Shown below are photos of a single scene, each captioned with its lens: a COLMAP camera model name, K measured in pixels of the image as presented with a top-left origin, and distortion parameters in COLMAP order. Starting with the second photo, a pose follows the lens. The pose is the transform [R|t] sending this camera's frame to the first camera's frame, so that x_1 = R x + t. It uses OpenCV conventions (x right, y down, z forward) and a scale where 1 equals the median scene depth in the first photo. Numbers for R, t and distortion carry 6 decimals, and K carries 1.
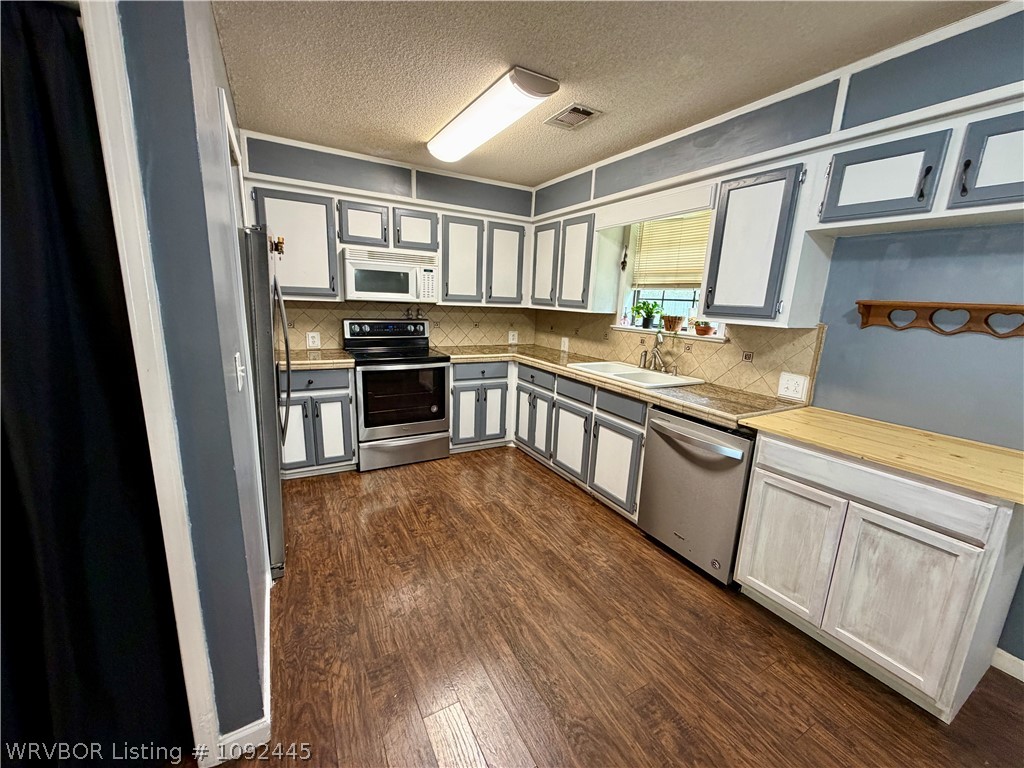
lens RADIAL K [[406.9, 0, 512.0], [0, 406.9, 384.0], [0, 0, 1]] dist [-0.002051, -0.000027]
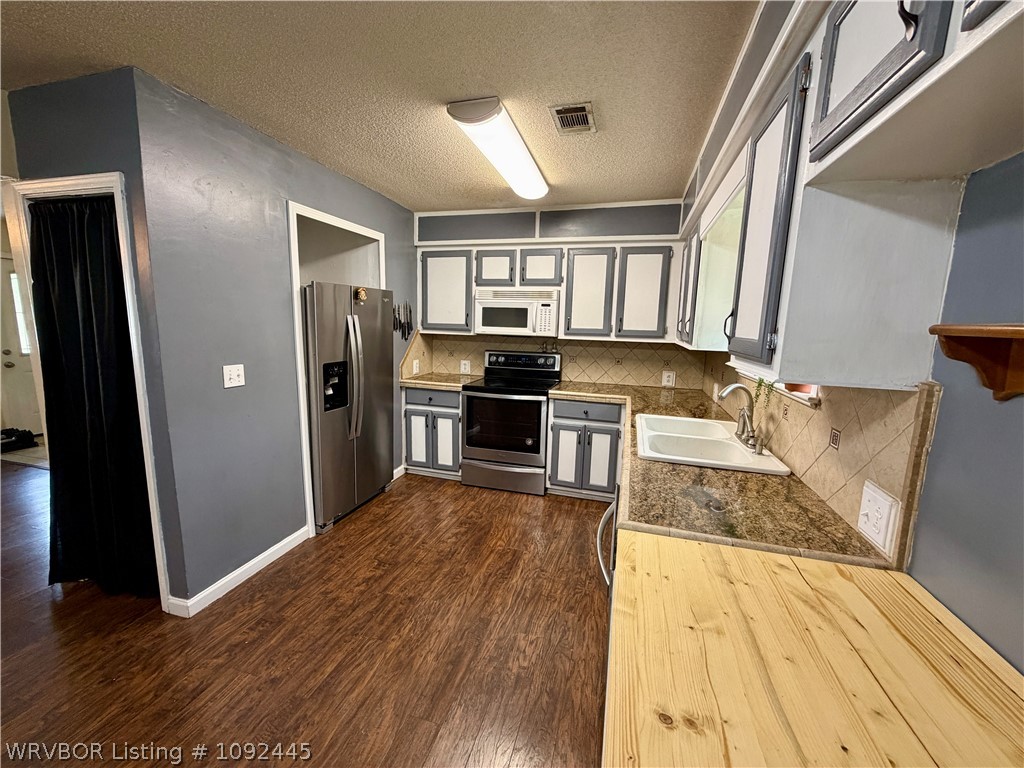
lens RADIAL K [[406.9, 0, 512.0], [0, 406.9, 384.0], [0, 0, 1]] dist [-0.002051, -0.000027]
pose [[0.699120, 0.081127, -0.710387, 0.468552], [-0.147807, 0.988479, -0.032578, -0.039056], [0.699560, 0.127776, 0.703057, 0.254228]]
